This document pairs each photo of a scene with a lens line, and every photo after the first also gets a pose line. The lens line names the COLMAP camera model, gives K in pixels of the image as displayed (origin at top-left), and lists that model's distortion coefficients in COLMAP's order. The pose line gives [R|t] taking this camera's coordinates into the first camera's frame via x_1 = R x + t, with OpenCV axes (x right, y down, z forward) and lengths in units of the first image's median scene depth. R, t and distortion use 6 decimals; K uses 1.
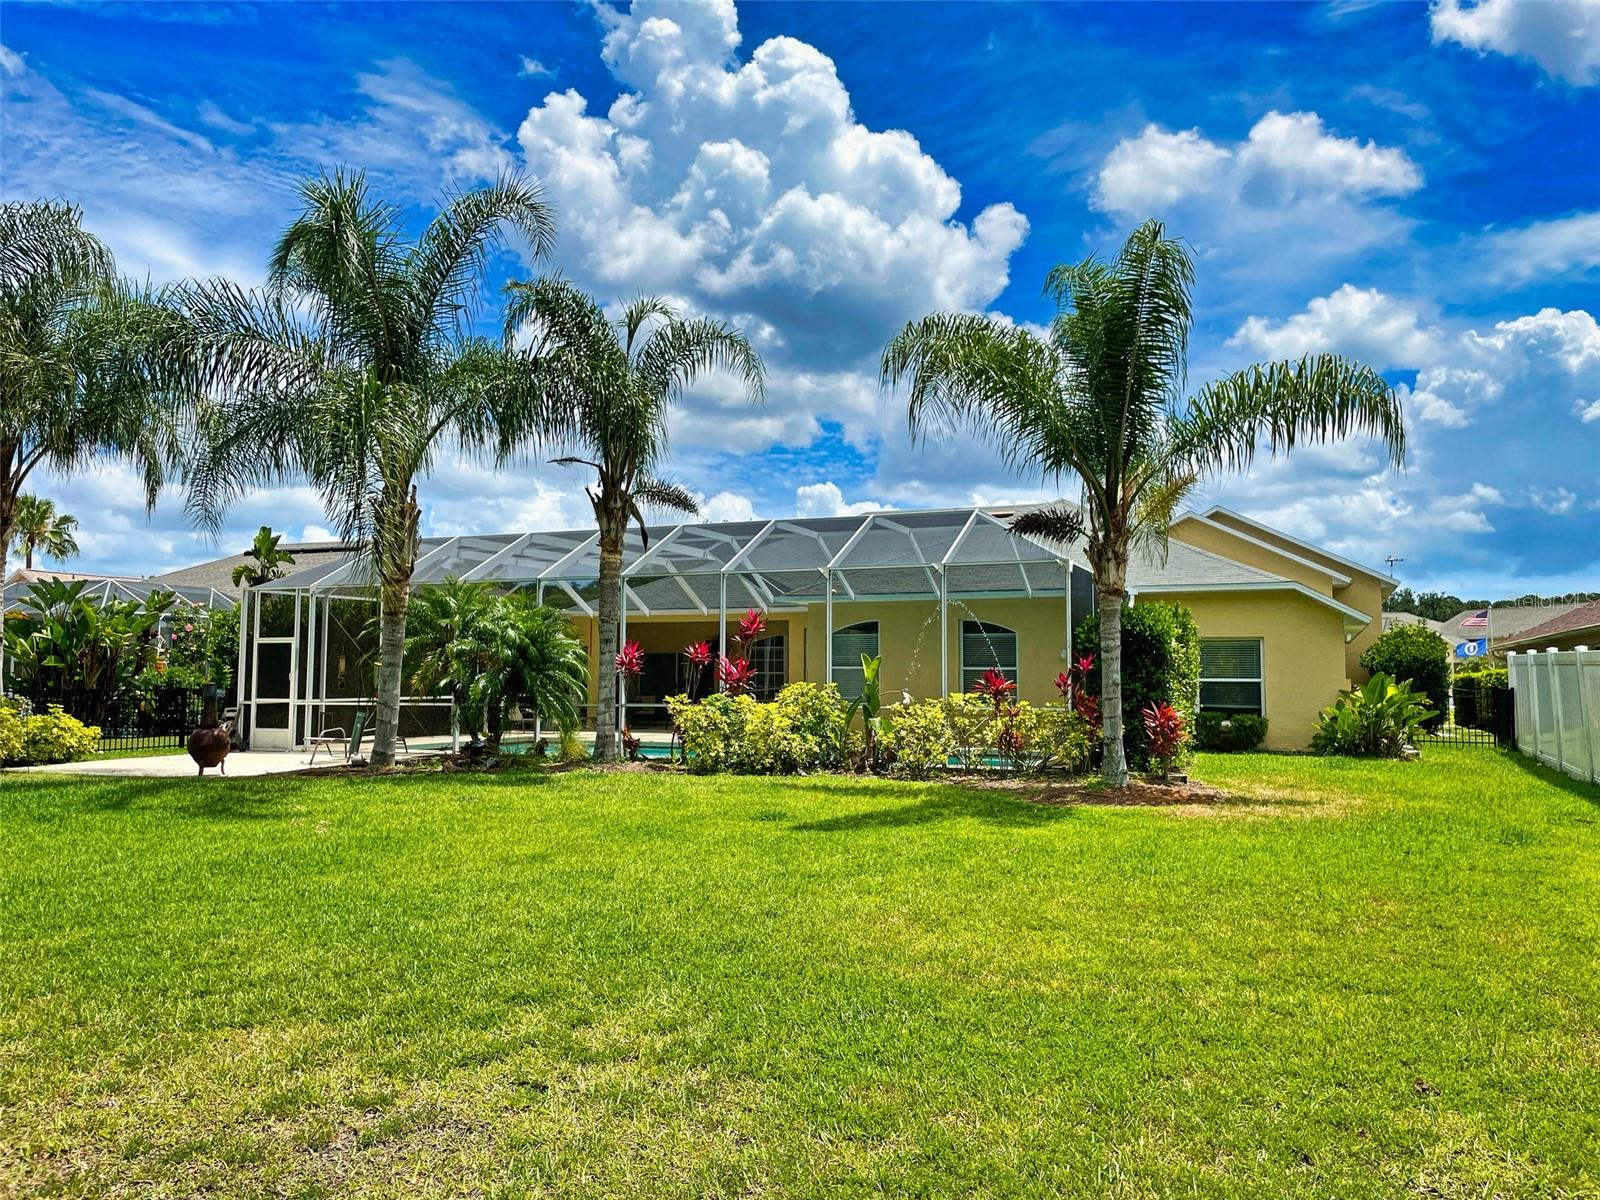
lens RADIAL K [[1203.6, 0, 822.9], [0, 1203.6, 596.5], [0, 0, 1]] dist [0.072533, -0.101127]
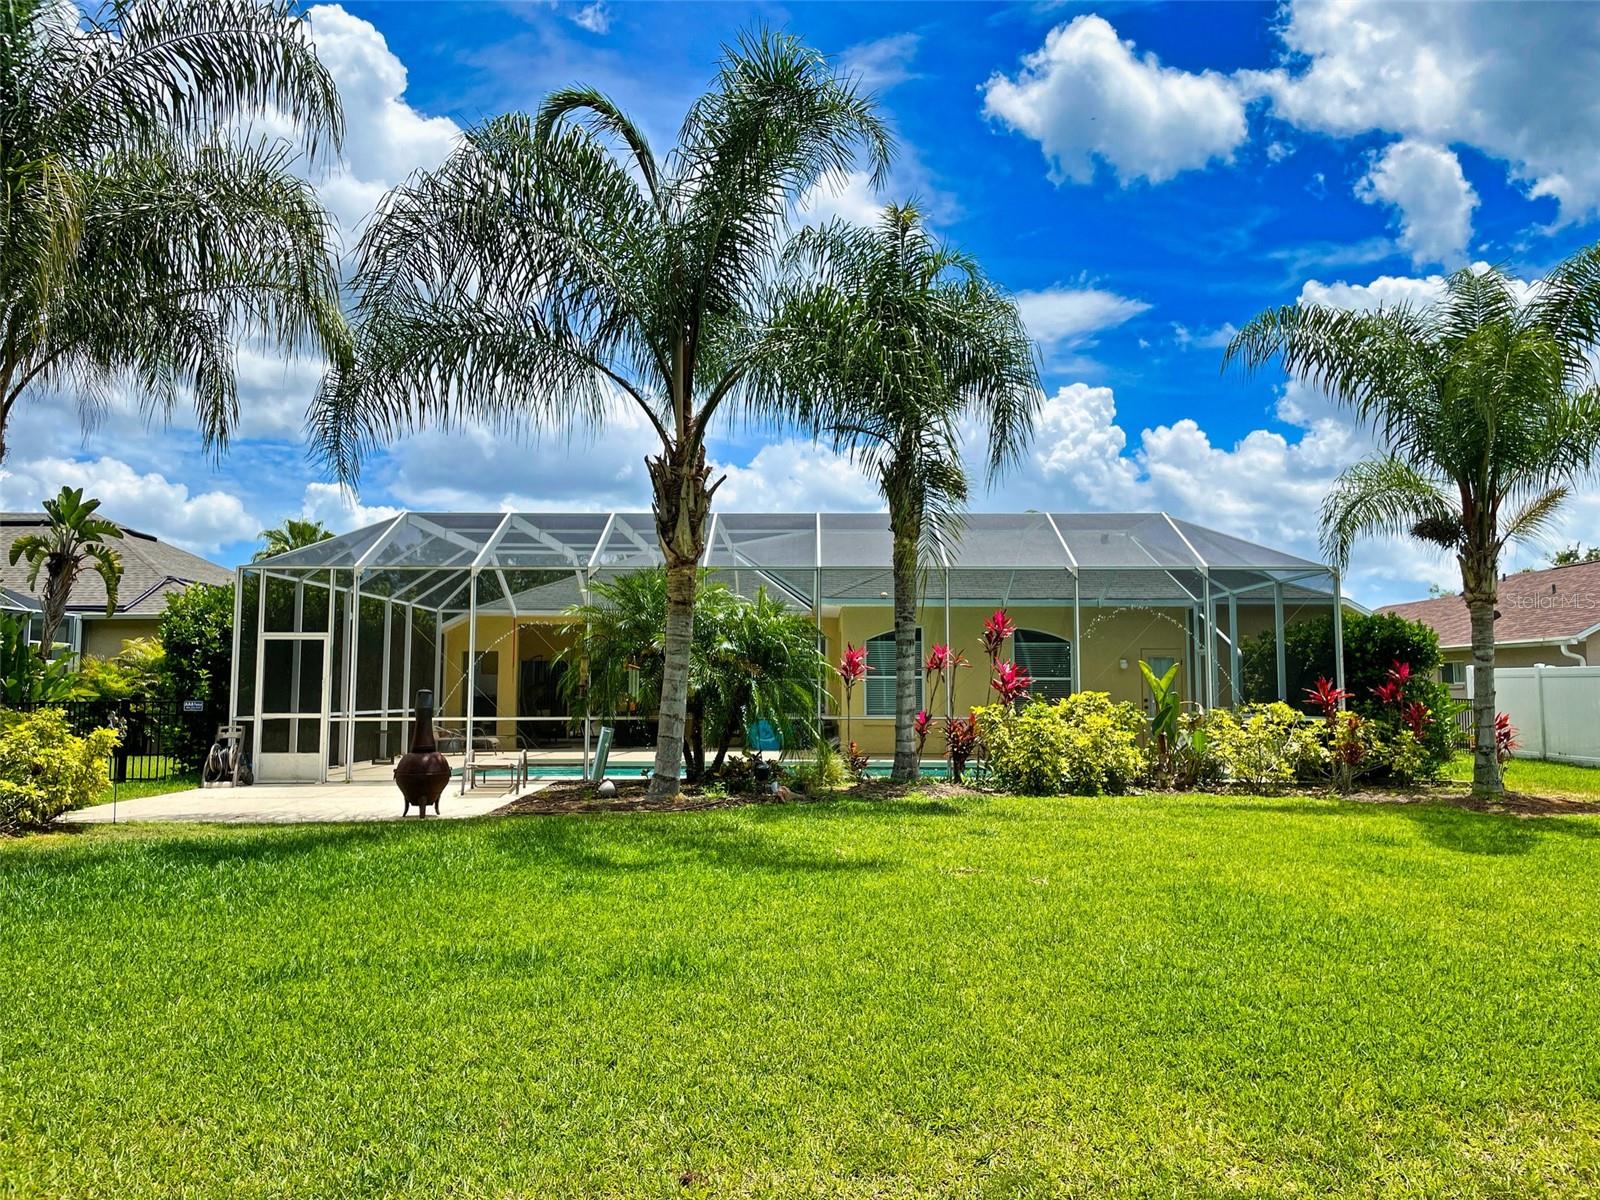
lens RADIAL K [[1203.6, 0, 804.4], [0, 1203.6, 607.8], [0, 0, 1]] dist [0.072533, -0.101127]
pose [[0.933902, 0.025054, 0.356650, -0.428193], [-0.024694, 0.999680, -0.005563, 0.015023], [-0.356675, -0.003612, 0.934222, 0.180550]]
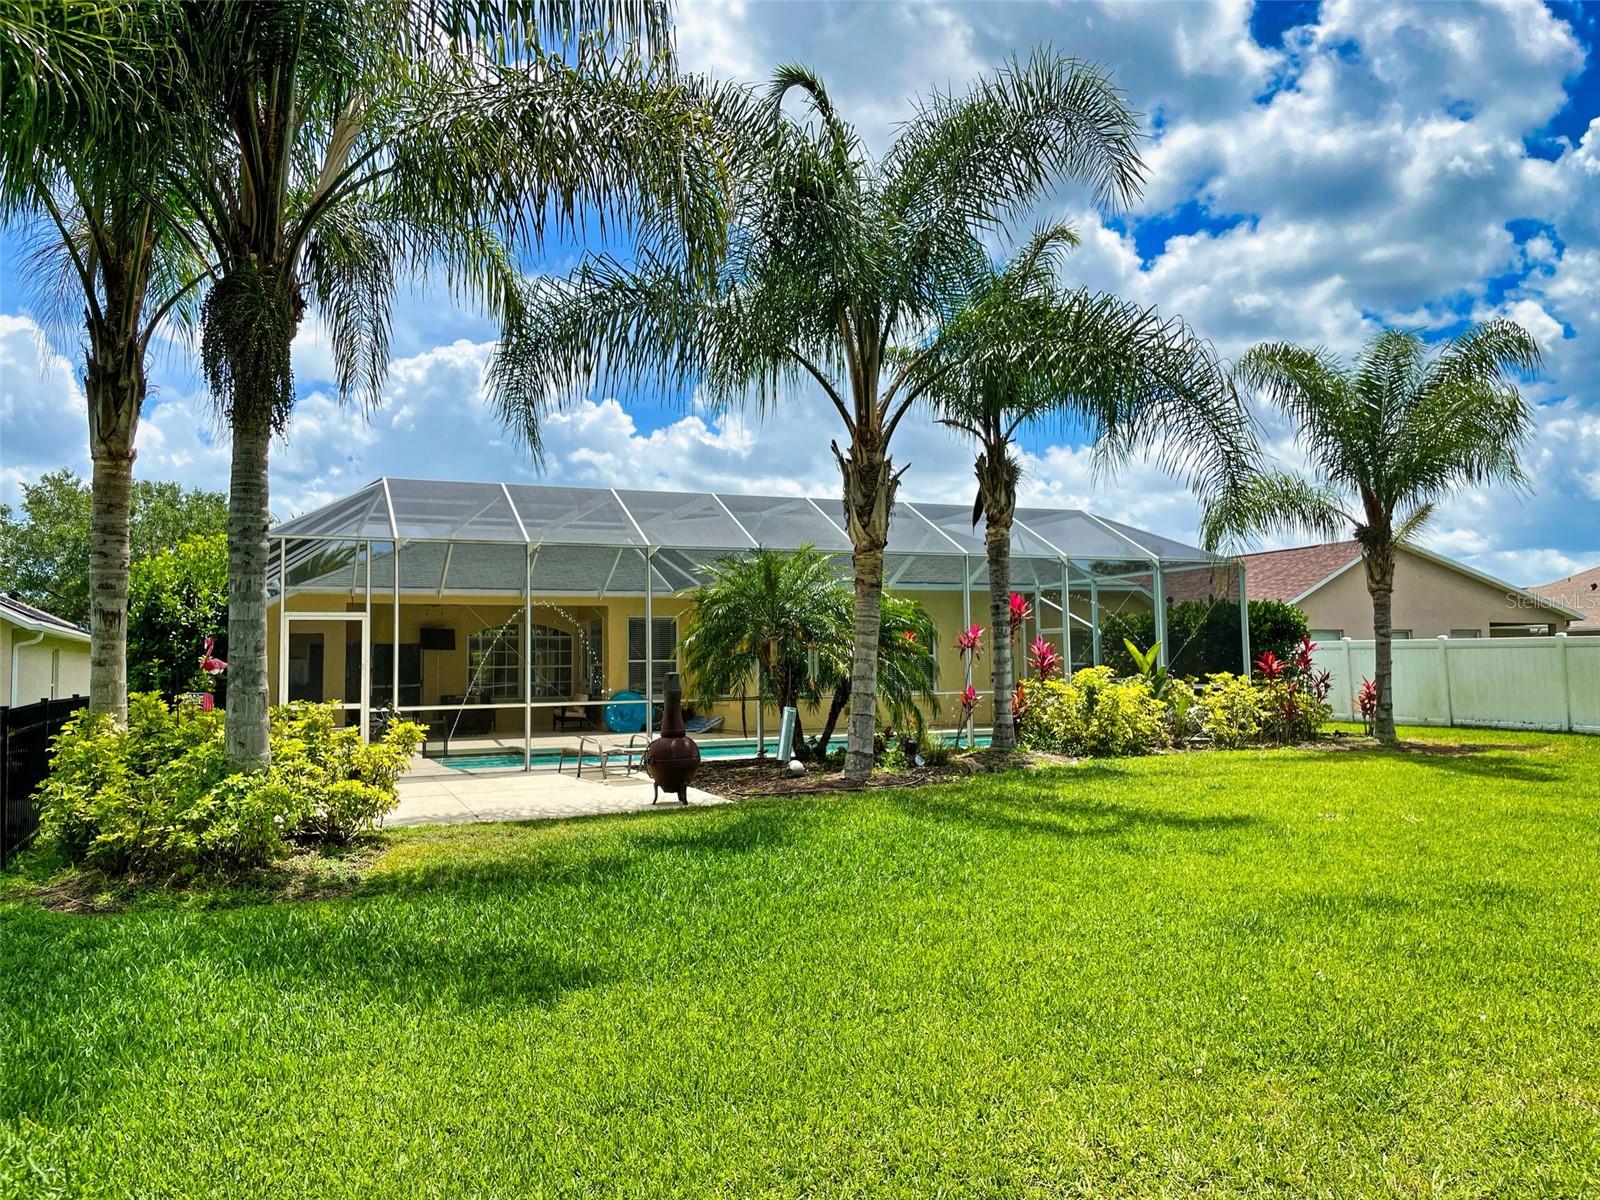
lens RADIAL K [[1203.6, 0, 823.0], [0, 1203.6, 608.1], [0, 0, 1]] dist [0.072533, -0.101127]
pose [[0.724172, 0.022823, 0.689241, -0.718933], [-0.030871, 0.999523, -0.000663, 0.023622], [-0.688928, -0.020797, 0.724531, 0.331154]]
